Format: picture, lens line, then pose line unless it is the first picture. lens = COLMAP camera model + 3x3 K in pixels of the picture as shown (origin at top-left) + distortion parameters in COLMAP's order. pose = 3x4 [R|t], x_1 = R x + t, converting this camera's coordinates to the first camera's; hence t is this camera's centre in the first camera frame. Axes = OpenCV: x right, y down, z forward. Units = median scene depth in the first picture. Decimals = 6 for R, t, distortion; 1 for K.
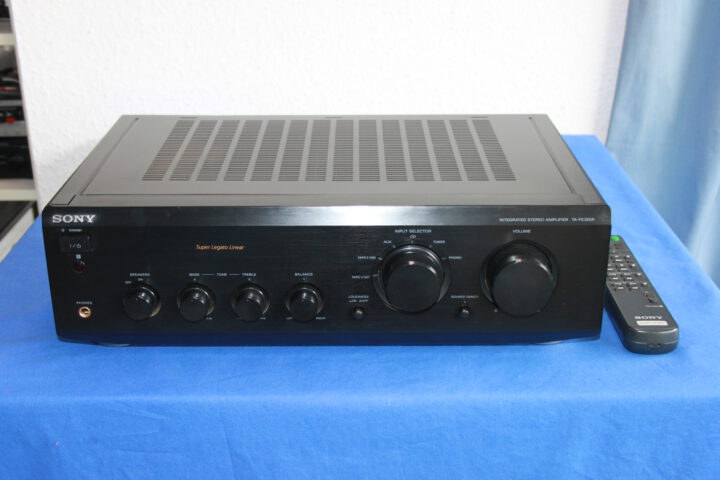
lens RADIAL K [[986.4, 0, 360.0], [0, 986.4, 240.0], [0, 0, 1]] dist [-0.036830, -0.001751]
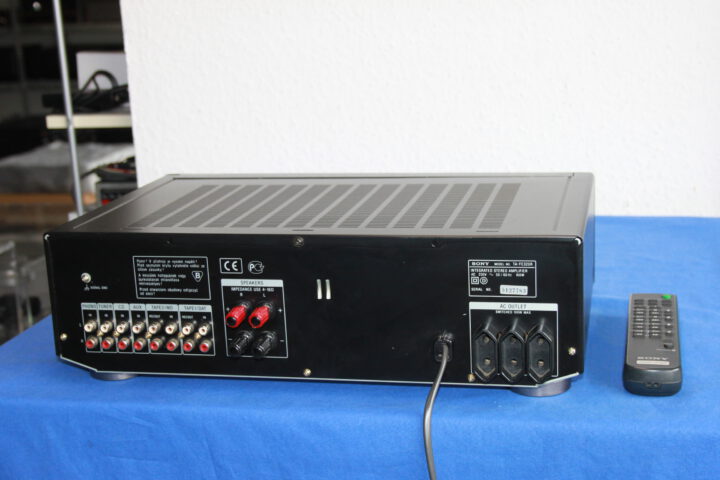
lens RADIAL K [[1179.7, 0, 360.0], [0, 1179.7, 240.0], [0, 0, 1]] dist [-0.000280, 0.095382]
pose [[0.971539, 0.014255, -0.236451, 0.304758], [-0.049972, 0.988057, -0.145760, 0.154952], [0.231549, 0.153427, 0.960648, -0.183132]]
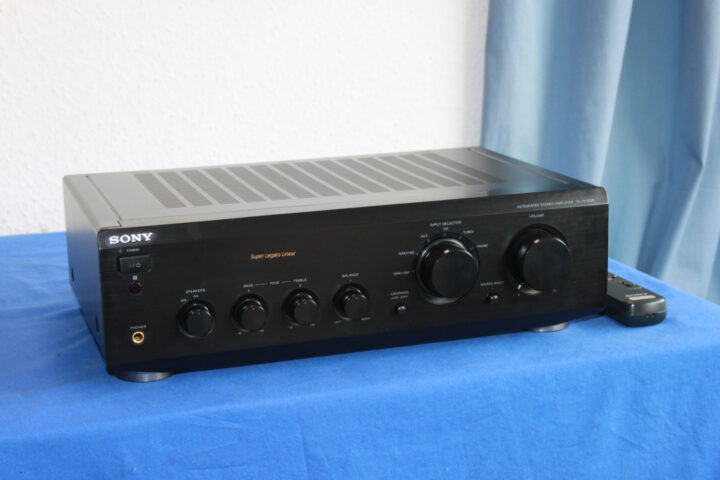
lens RADIAL K [[1271.9, 0, 360.0], [0, 1271.9, 249.0], [0, 0, 1]] dist [0.037287, -0.137742]
pose [[0.948437, -0.087480, 0.304656, -0.456747], [0.137407, 0.979625, -0.146473, 0.206743], [-0.285635, 0.180782, 0.941132, -0.280050]]
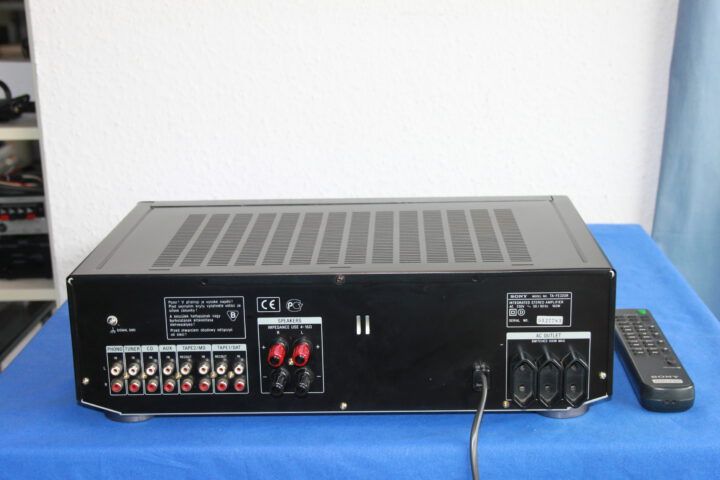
lens RADIAL K [[1179.7, 0, 360.0], [0, 1179.7, 240.0], [0, 0, 1]] dist [-0.000280, 0.095382]
pose [[0.998907, -0.007826, -0.046074, 0.038620], [0.001718, 0.991362, -0.131145, 0.104365], [0.046702, 0.130922, 0.990292, -0.255326]]
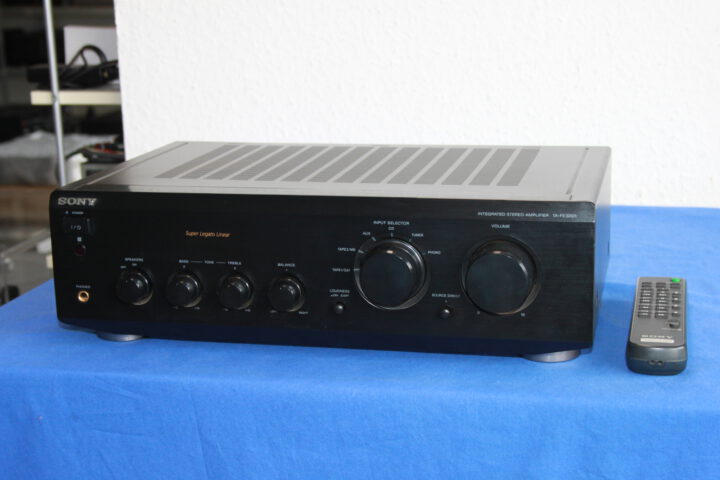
lens RADIAL K [[1271.9, 0, 360.0], [0, 1271.9, 249.0], [0, 0, 1]] dist [0.037287, -0.137742]
pose [[0.970945, 0.033151, -0.236995, 0.322080], [-0.069902, 0.986455, -0.148392, 0.205663], [0.228865, 0.160647, 0.960111, -0.228504]]
